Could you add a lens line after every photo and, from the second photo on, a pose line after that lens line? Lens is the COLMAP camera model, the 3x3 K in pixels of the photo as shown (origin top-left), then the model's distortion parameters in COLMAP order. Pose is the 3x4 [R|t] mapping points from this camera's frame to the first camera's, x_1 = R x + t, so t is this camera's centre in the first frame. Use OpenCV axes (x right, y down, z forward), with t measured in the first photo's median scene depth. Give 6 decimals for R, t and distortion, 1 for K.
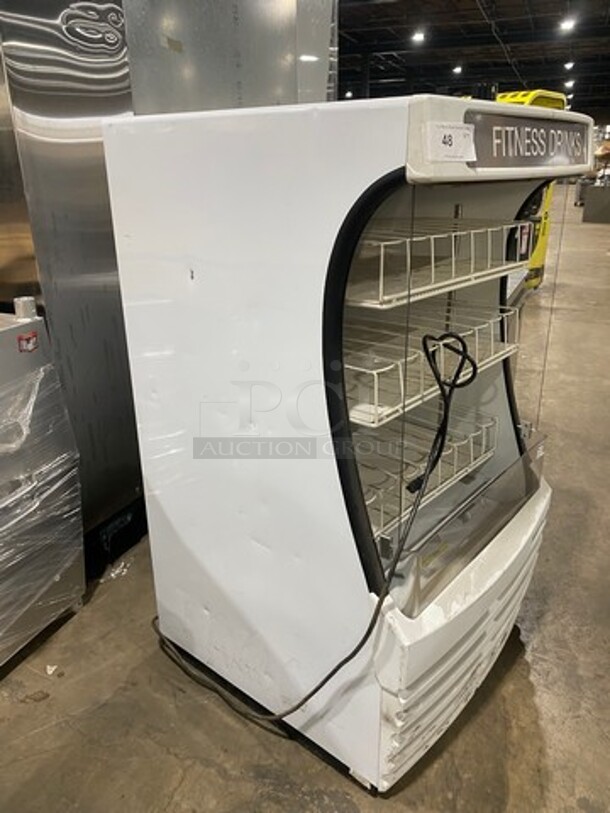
lens RADIAL K [[631.5, 0, 317.1], [0, 631.5, 405.9], [0, 0, 1]] dist [0.002156, 0.000221]
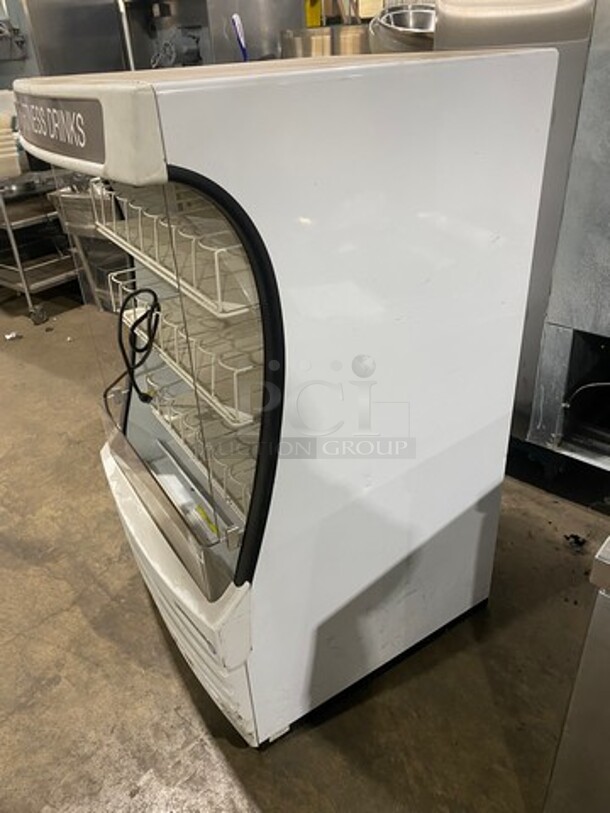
lens RADIAL K [[631.5, 0, 317.1], [0, 631.5, 405.9], [0, 0, 1]] dist [0.002156, 0.000221]
pose [[-0.334407, 0.489189, -0.805522, 1.109478], [-0.289750, 0.759963, 0.581809, -0.712487], [0.896782, 0.427961, -0.112394, 1.548210]]
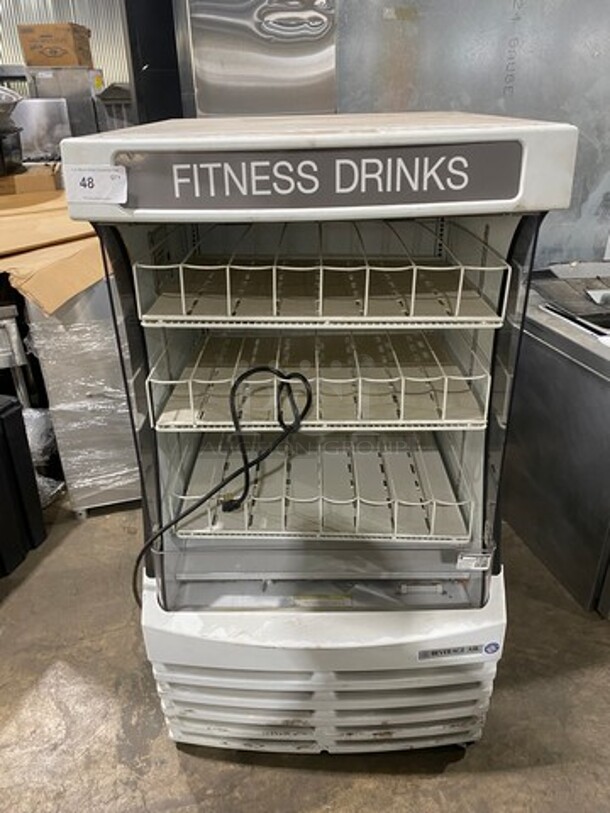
lens RADIAL K [[631.5, 0, 317.1], [0, 631.5, 405.9], [0, 0, 1]] dist [0.002156, 0.000221]
pose [[0.604431, 0.343080, -0.718999, 0.984018], [-0.267303, 0.937538, 0.222648, -0.307734], [0.750474, 0.057615, 0.658383, 0.468033]]
